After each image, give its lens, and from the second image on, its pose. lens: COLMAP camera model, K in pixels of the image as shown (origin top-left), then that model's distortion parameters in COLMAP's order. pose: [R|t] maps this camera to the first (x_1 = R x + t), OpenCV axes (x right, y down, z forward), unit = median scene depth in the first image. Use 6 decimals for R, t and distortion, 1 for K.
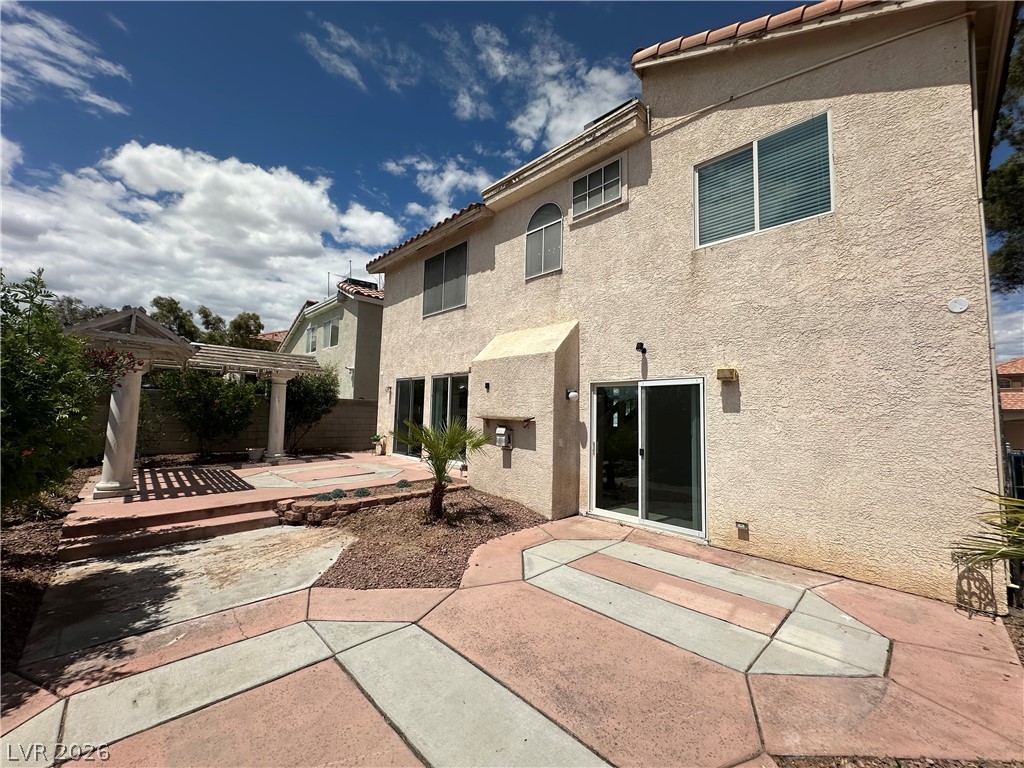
lens RADIAL K [[409.4, 0, 517.7], [0, 409.4, 385.9], [0, 0, 1]] dist [-0.000690, 0.000158]
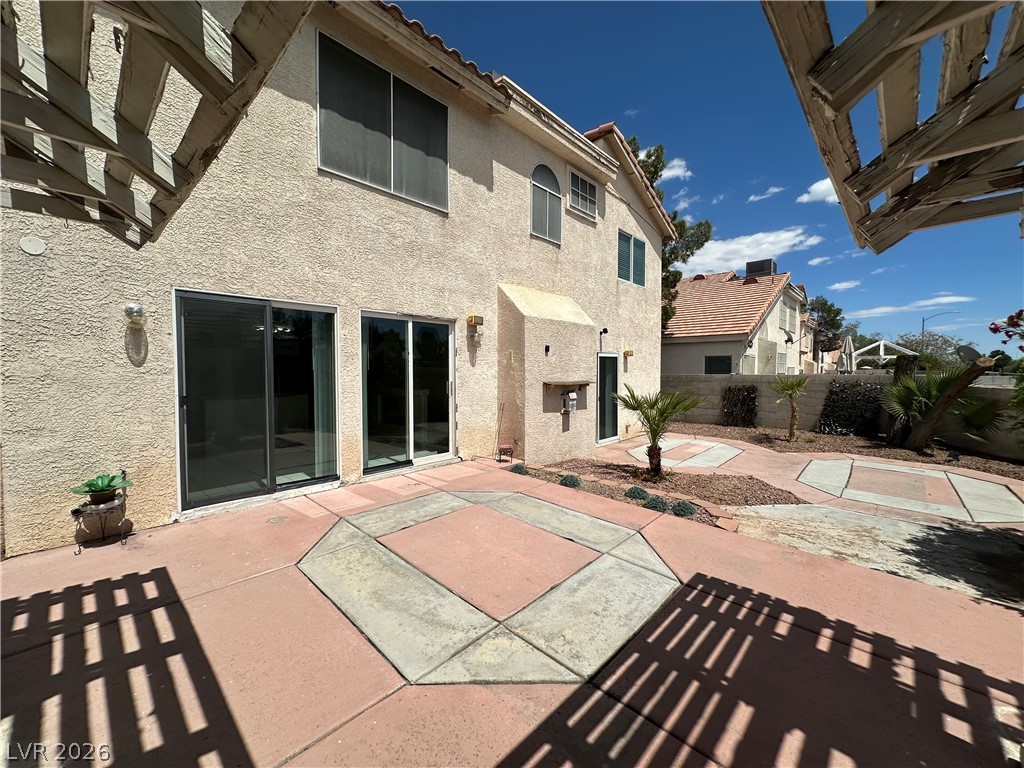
lens RADIAL K [[409.4, 0, 508.1], [0, 409.4, 384.8], [0, 0, 1]] dist [-0.000690, 0.000158]
pose [[-0.047563, -0.064398, 0.996790, -1.132977], [-0.071390, 0.995587, 0.060913, 0.035293], [-0.996314, -0.068264, -0.051950, 1.322441]]
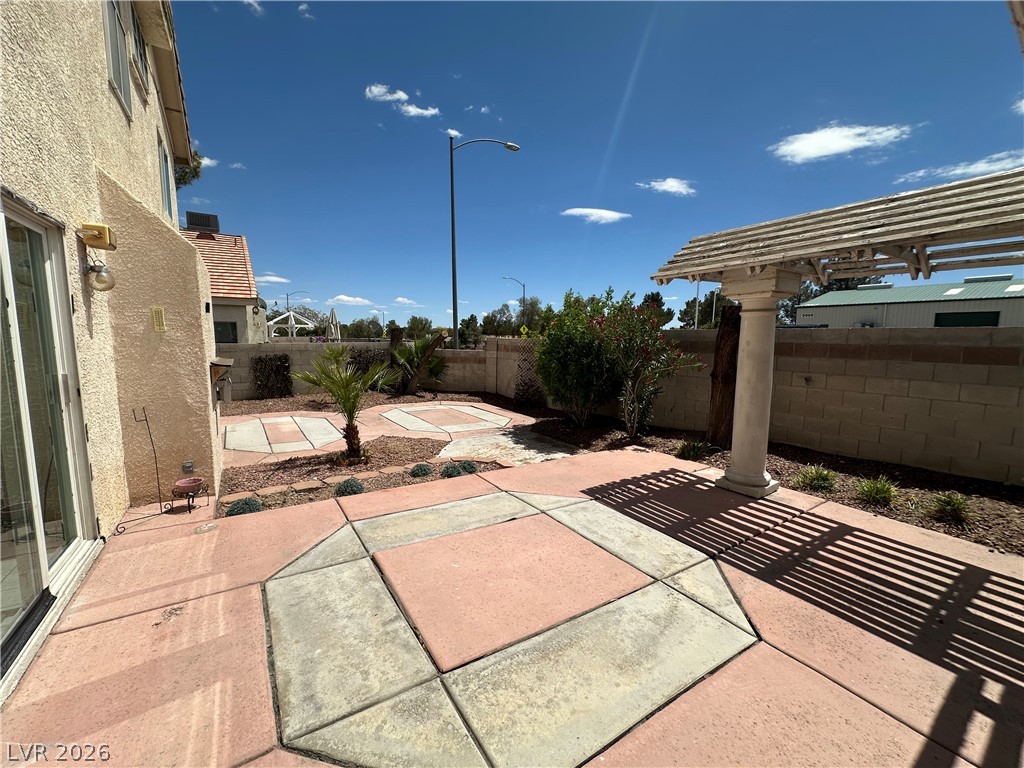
lens RADIAL K [[409.4, 0, 515.0], [0, 409.4, 380.9], [0, 0, 1]] dist [-0.000690, 0.000158]
pose [[-0.984203, -0.051859, 0.169279, -0.676443], [-0.045291, 0.998072, 0.042439, 0.064986], [-0.171154, 0.034102, -0.984654, 1.732066]]
